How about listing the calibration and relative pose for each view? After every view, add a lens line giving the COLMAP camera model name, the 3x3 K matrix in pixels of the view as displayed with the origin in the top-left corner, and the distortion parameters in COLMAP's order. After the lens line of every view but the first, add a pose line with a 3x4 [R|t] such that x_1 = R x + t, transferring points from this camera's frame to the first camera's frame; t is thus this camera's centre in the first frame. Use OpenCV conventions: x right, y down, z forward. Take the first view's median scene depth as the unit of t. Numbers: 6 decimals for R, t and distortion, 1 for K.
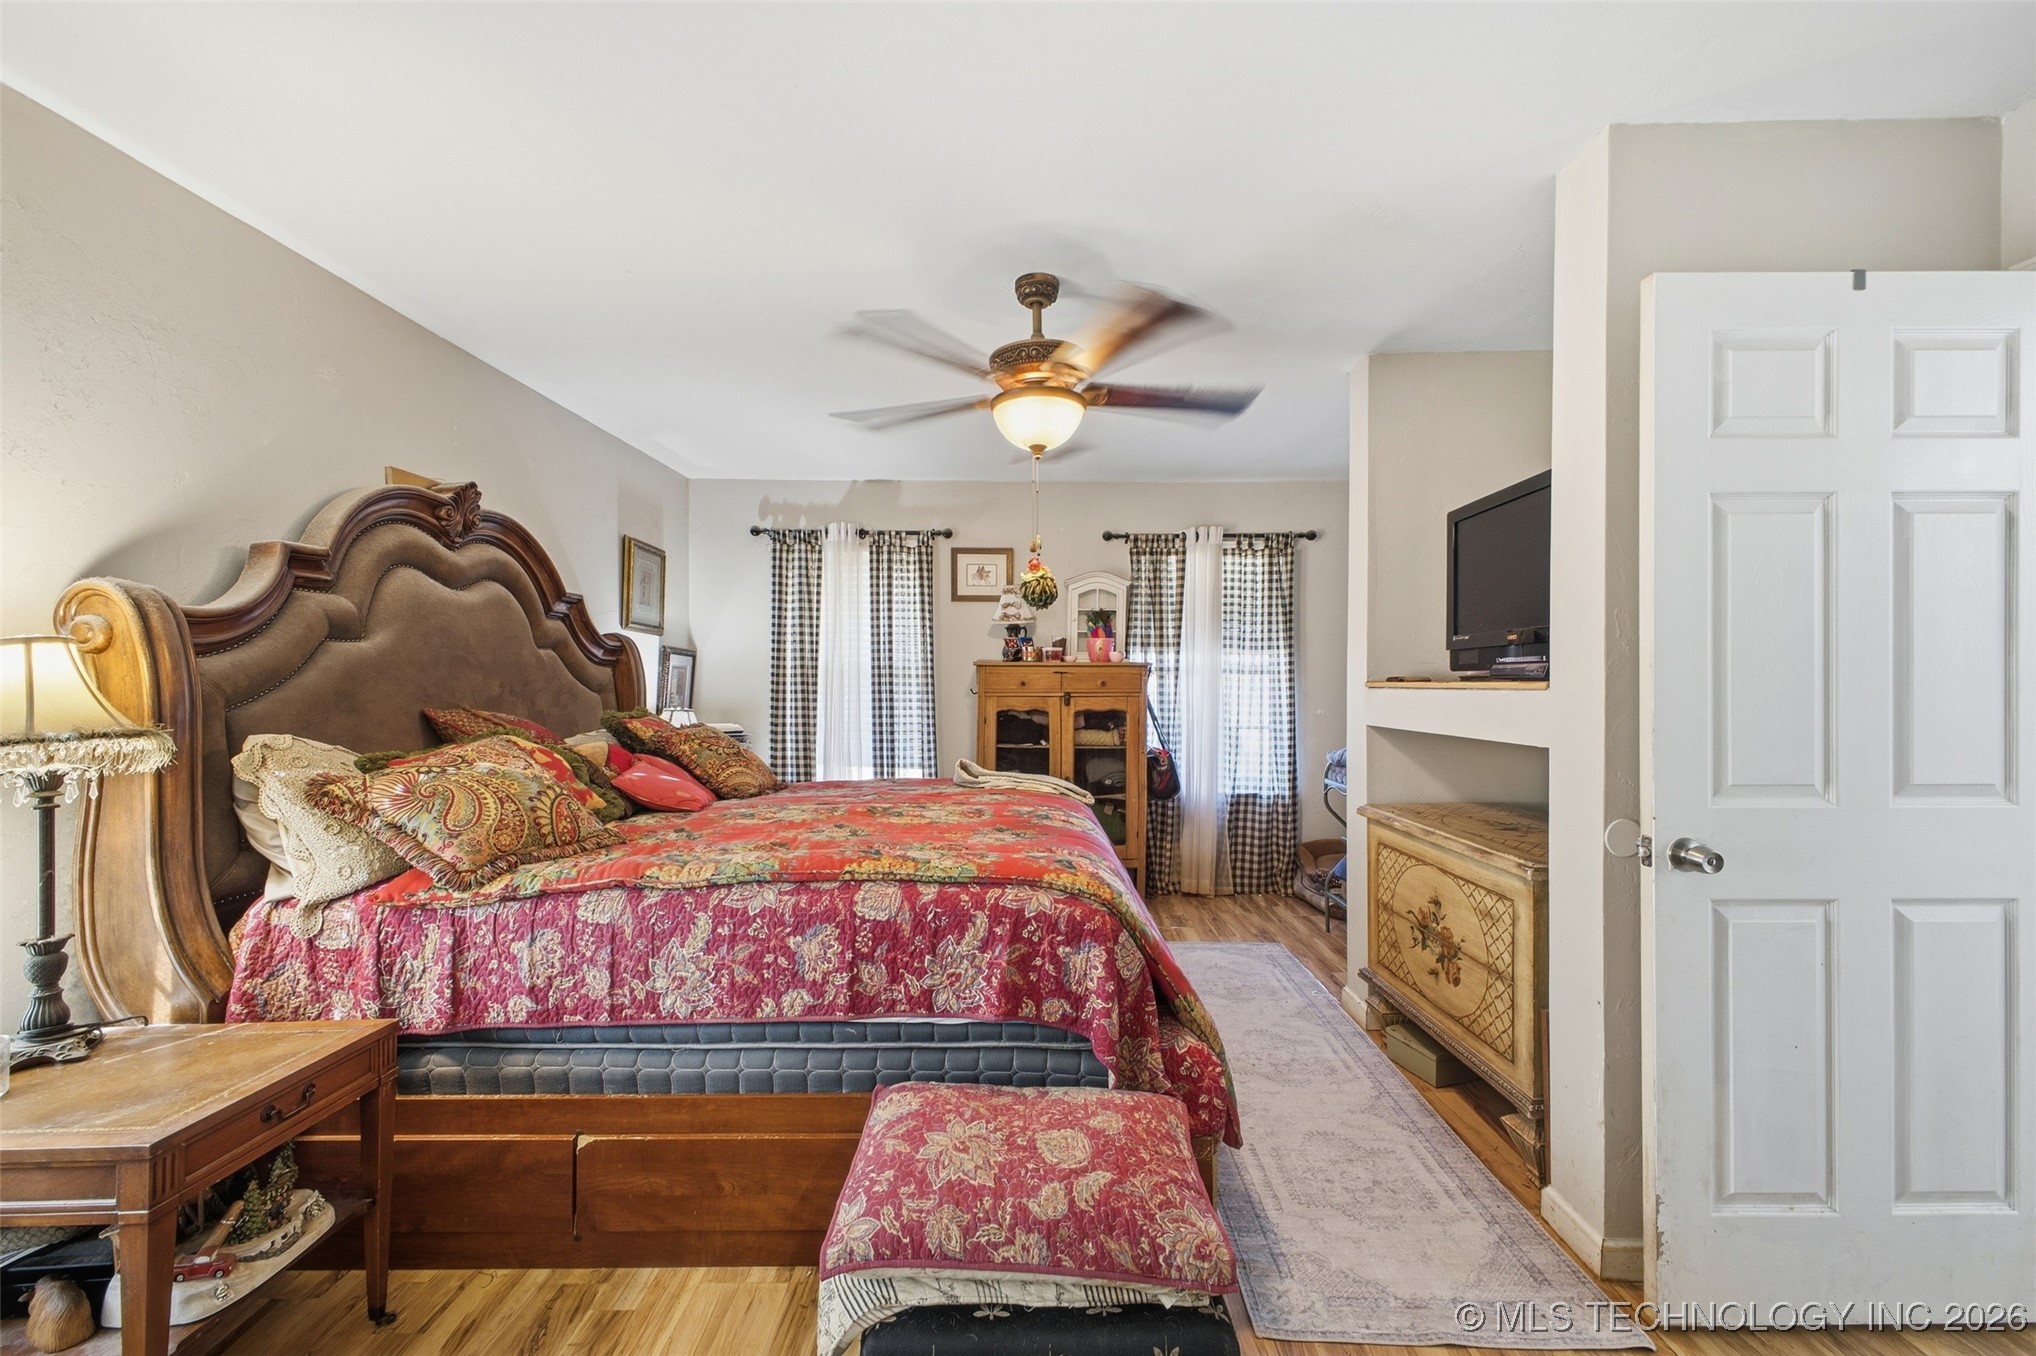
lens RADIAL K [[807.8, 0, 1018.8], [0, 807.8, 674.1], [0, 0, 1]] dist [0.015663, -0.000474]
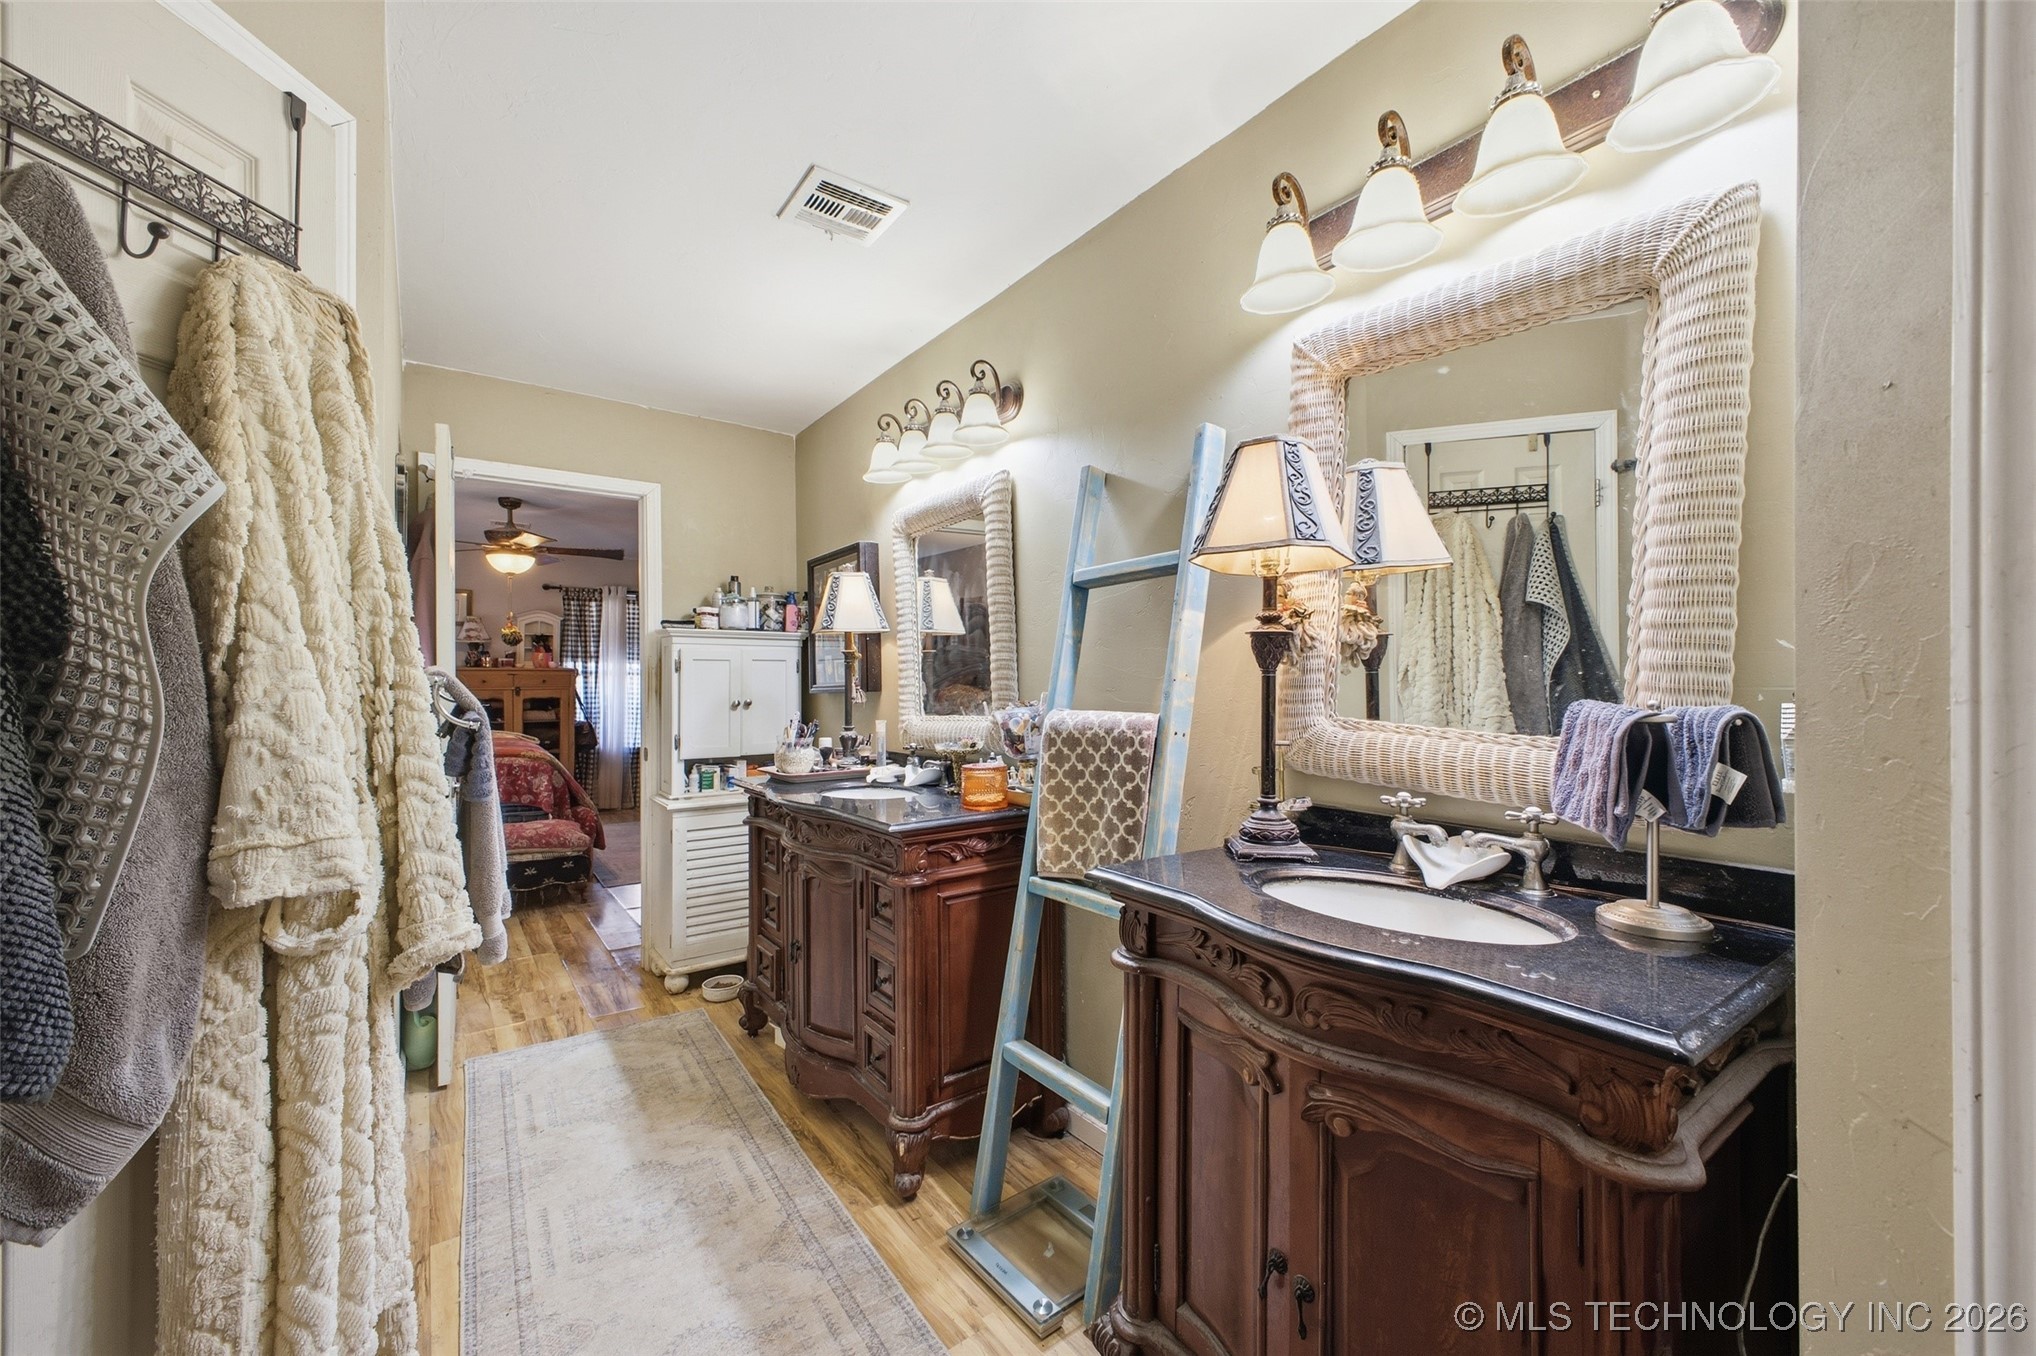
lens RADIAL K [[806.1, 0, 1018.9], [0, 806.1, 681.0], [0, 0, 1]] dist [0.012168, -0.000118]
pose [[0.801544, -0.003876, 0.597924, -0.165478], [-0.000798, 0.999971, 0.007551, -0.003332], [-0.597936, -0.006530, 0.801517, -1.407349]]
